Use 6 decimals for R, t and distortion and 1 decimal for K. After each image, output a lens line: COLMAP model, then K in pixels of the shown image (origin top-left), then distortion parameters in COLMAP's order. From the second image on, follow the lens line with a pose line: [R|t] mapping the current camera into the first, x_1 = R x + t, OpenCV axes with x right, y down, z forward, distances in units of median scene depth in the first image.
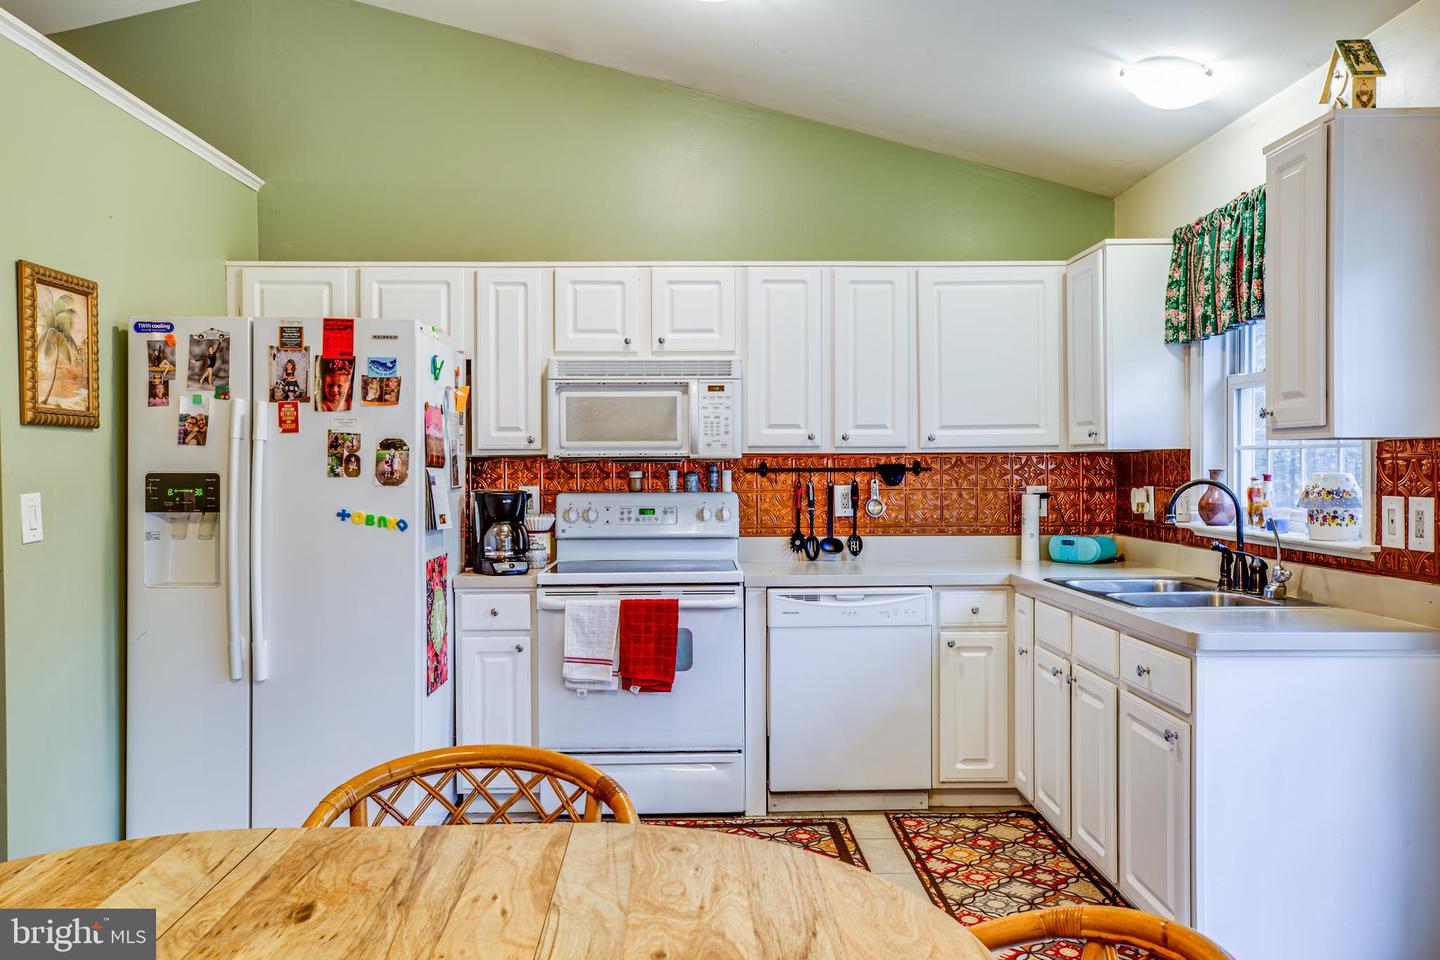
lens RADIAL K [[1099.8, 0, 707.9], [0, 1099.8, 474.7], [0, 0, 1]] dist [-0.004016, 0.030932]
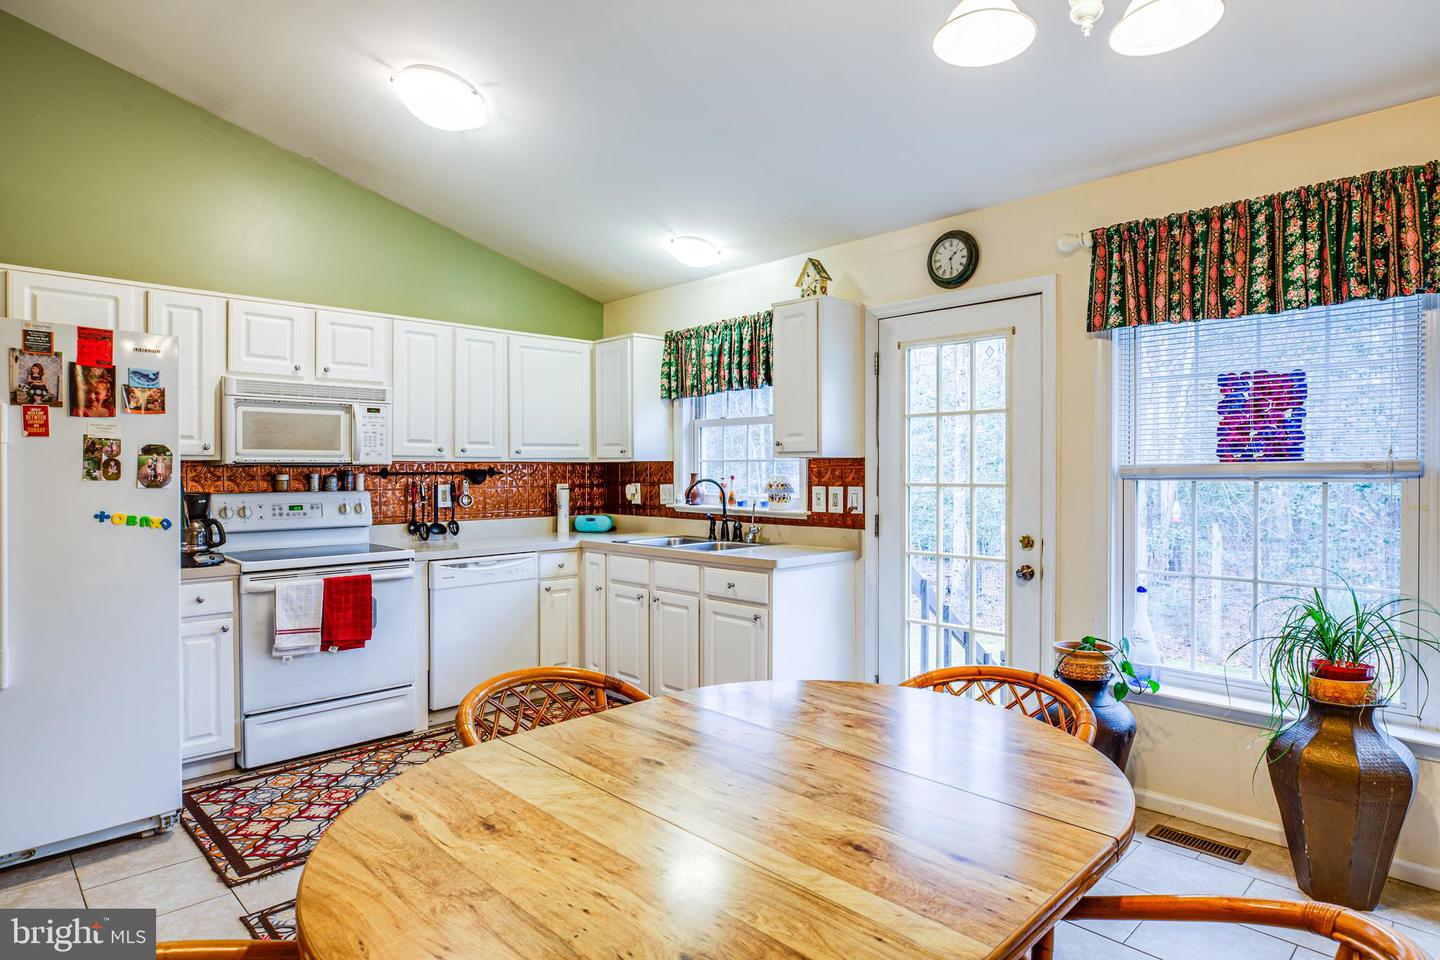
lens RADIAL K [[803.7, 0, 713.9], [0, 803.7, 477.8], [0, 0, 1]] dist [-0.025230, 0.010660]
pose [[0.728938, -0.003751, 0.684570, -0.371511], [0.003134, 0.999993, 0.002143, -0.000099], [-0.684573, 0.000583, 0.728944, 0.044573]]
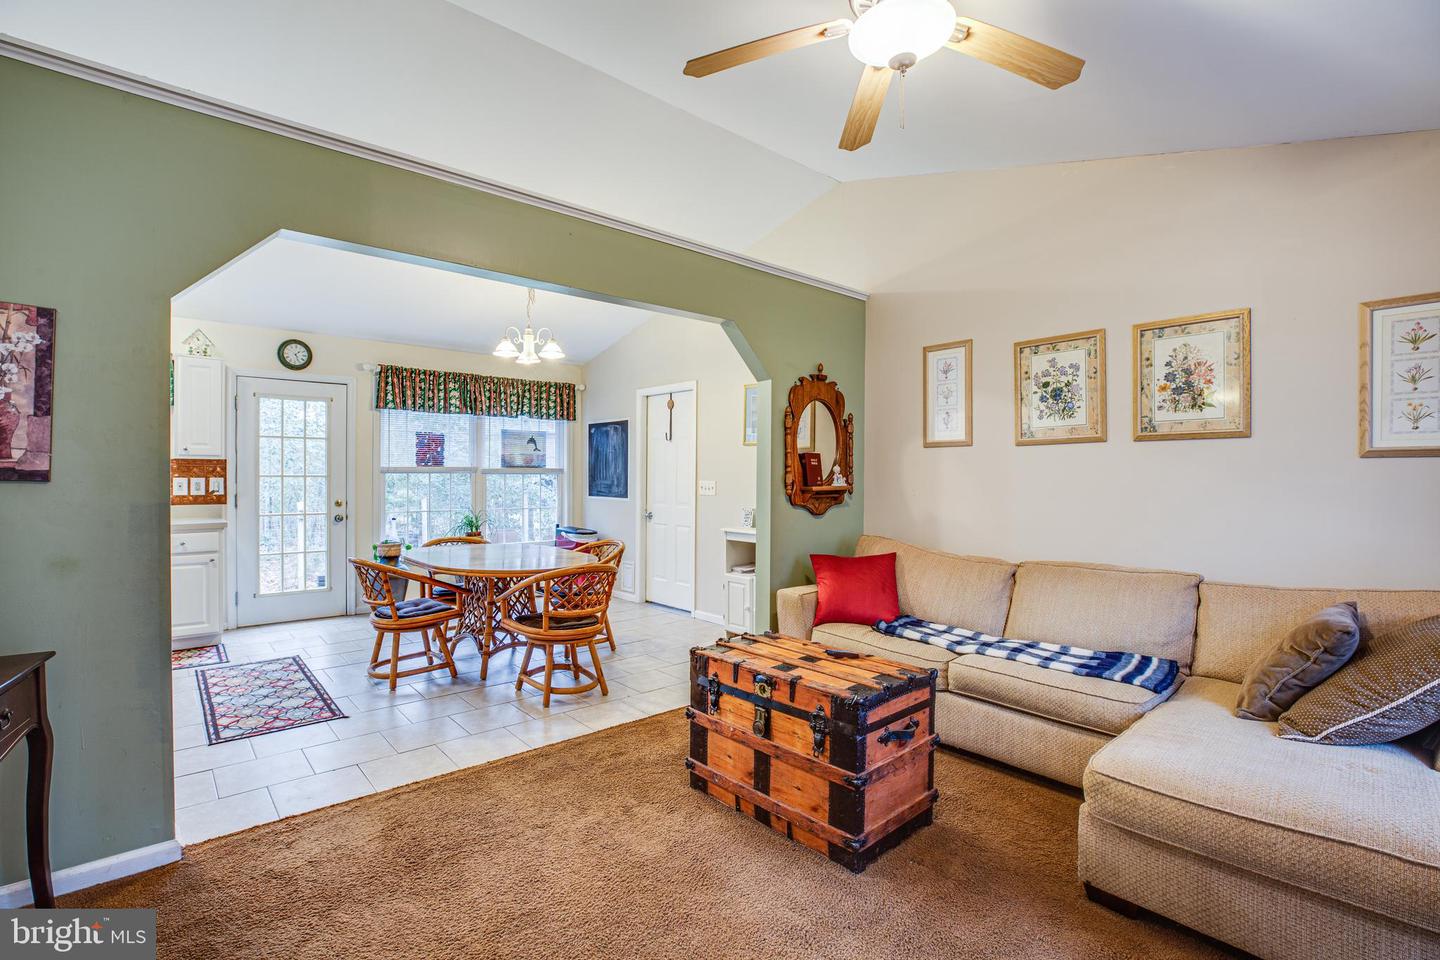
lens RADIAL K [[664.9, 0, 710.1], [0, 664.9, 483.3], [0, 0, 1]] dist [-0.029227, 0.001828]
pose [[-0.638653, -0.014469, 0.769359, -1.176461], [-0.002127, 0.999853, 0.017038, 0.000699], [-0.769492, 0.009245, -0.638590, 0.729369]]
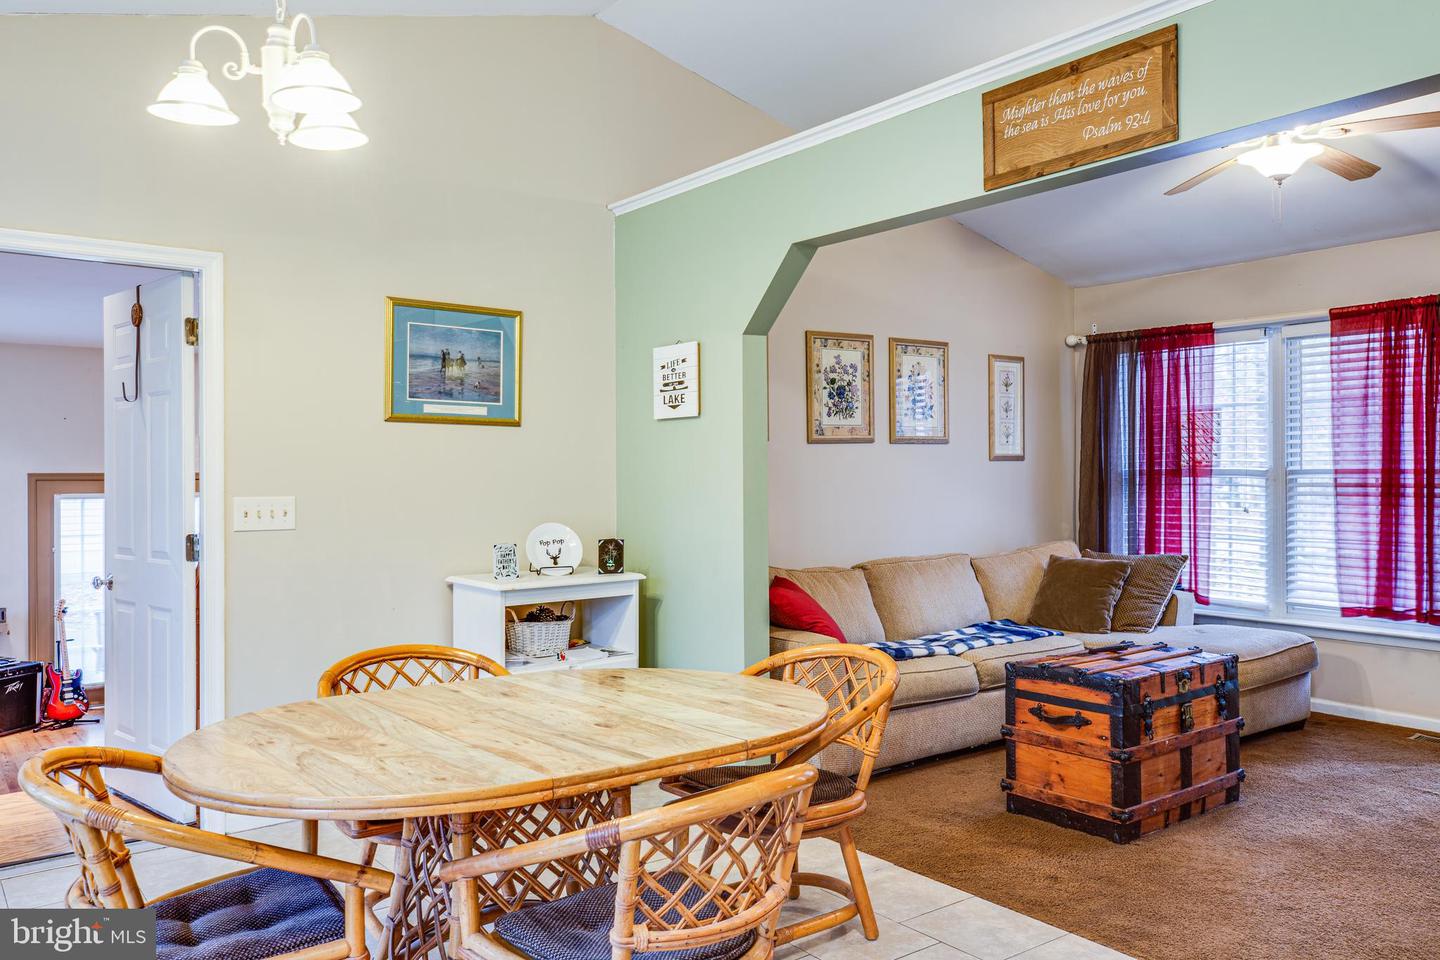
lens RADIAL K [[1099.8, 0, 717.9], [0, 1099.8, 474.1], [0, 0, 1]] dist [-0.004016, 0.030932]
pose [[-0.811961, 0.005259, -0.583688, 0.178633], [0.003429, 0.999985, 0.004240, -0.004079], [0.583702, 0.001441, -0.811967, 0.883666]]
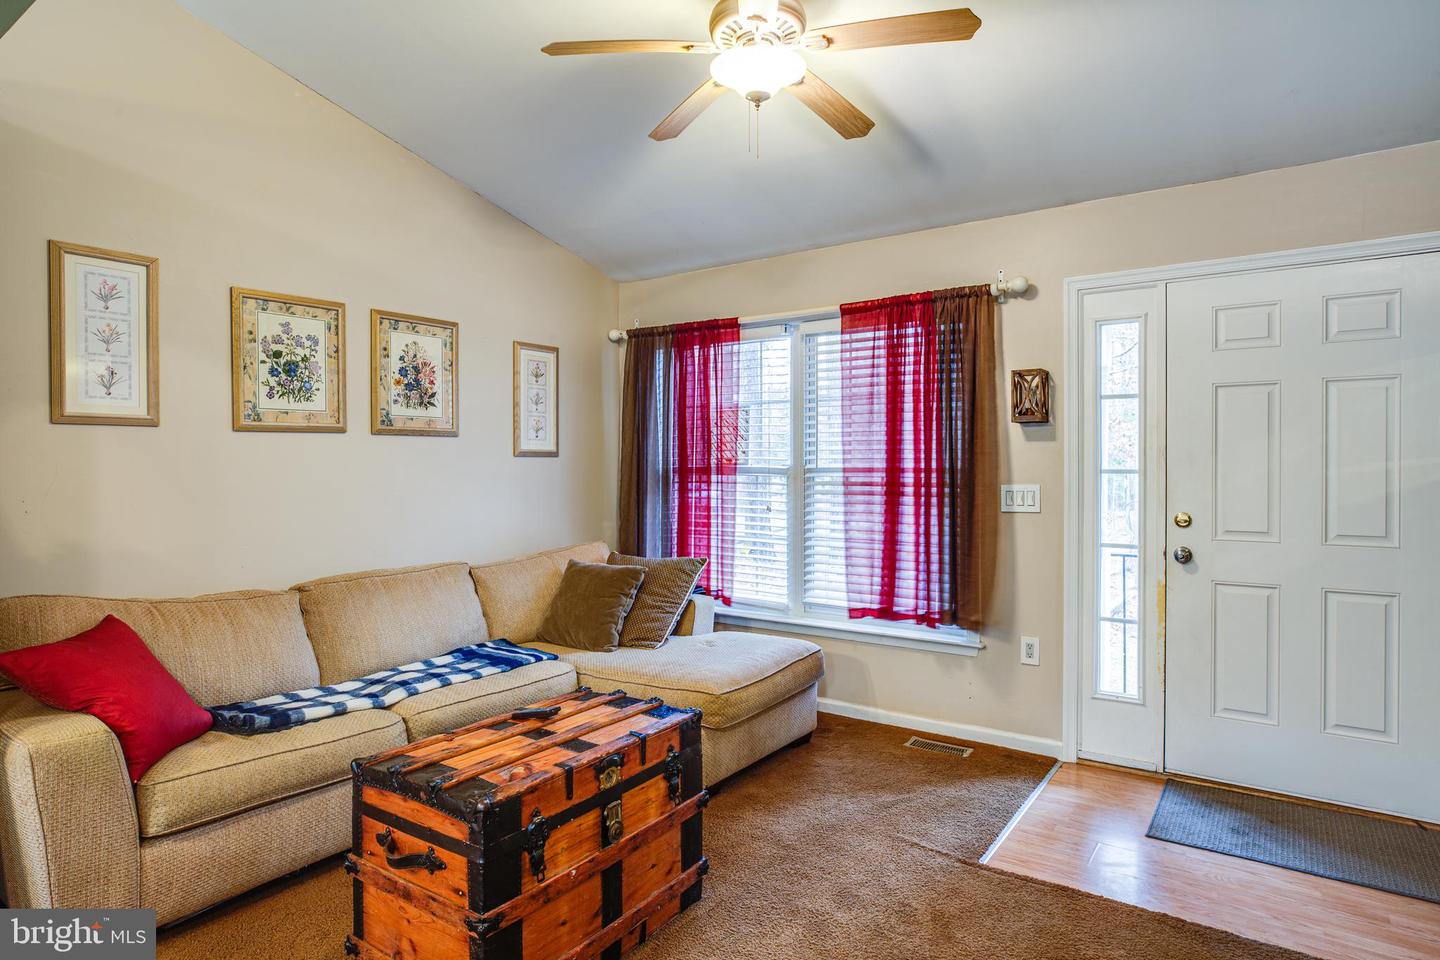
lens RADIAL K [[803.7, 0, 722.3], [0, 803.7, 468.8], [0, 0, 1]] dist [-0.025230, 0.010660]
pose [[-0.595326, 0.000581, -0.803484, -0.386744], [-0.002623, 0.999993, 0.002667, -0.002568], [0.803480, 0.003696, -0.595320, 0.676092]]
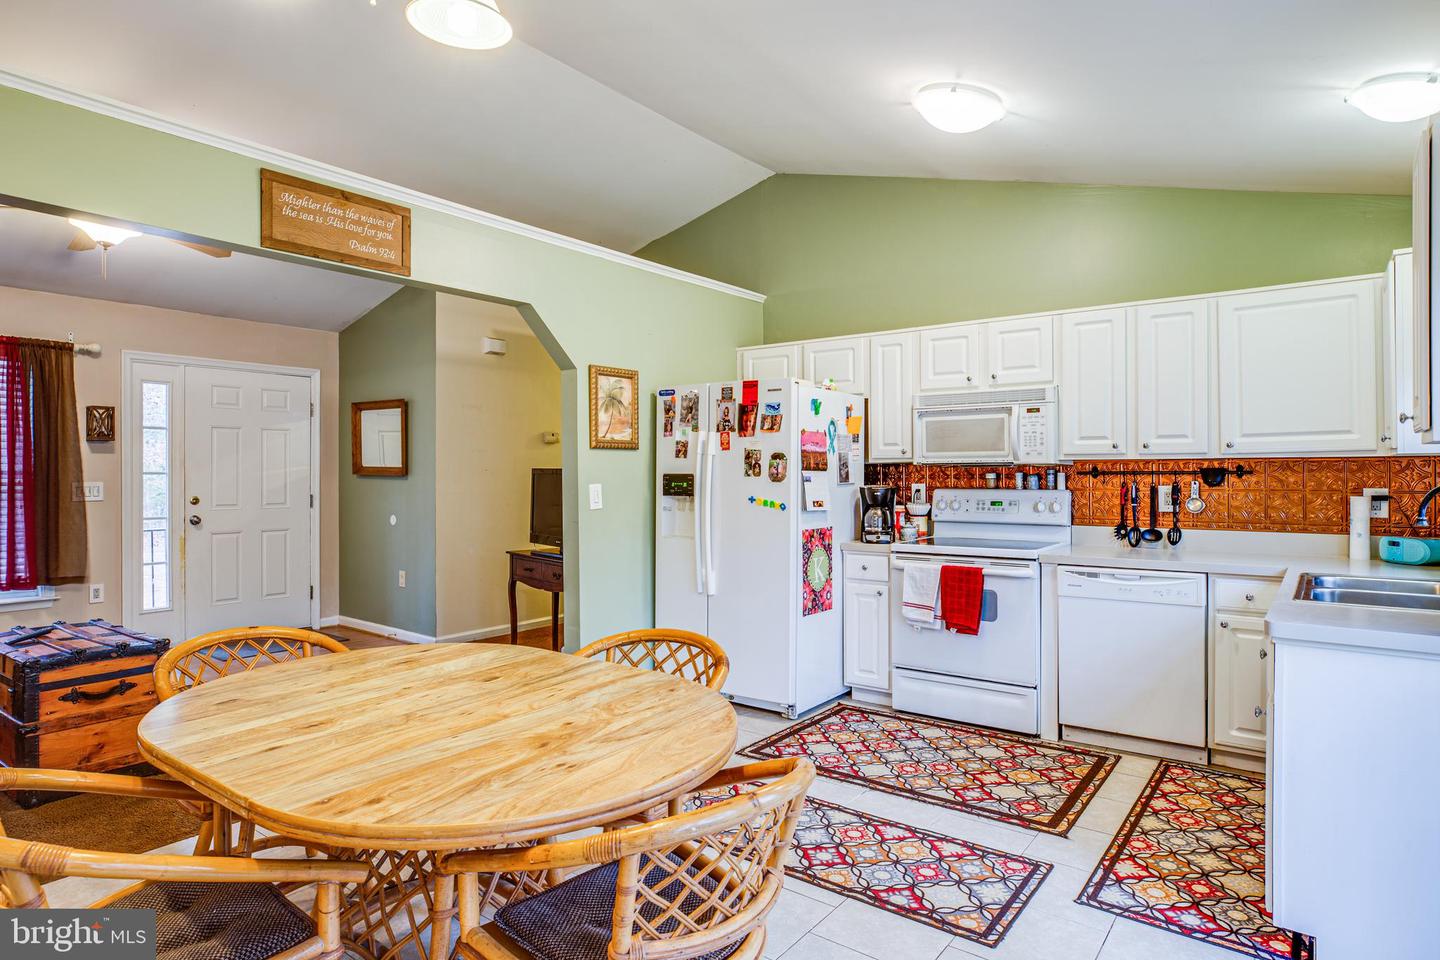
lens RADIAL K [[803.7, 0, 711.5], [0, 803.7, 476.3], [0, 0, 1]] dist [-0.025230, 0.010660]
pose [[0.781836, 0.004603, -0.623467, 0.325527], [-0.004133, 0.999989, 0.002199, -0.000507], [0.623470, 0.000857, 0.781847, 0.017797]]
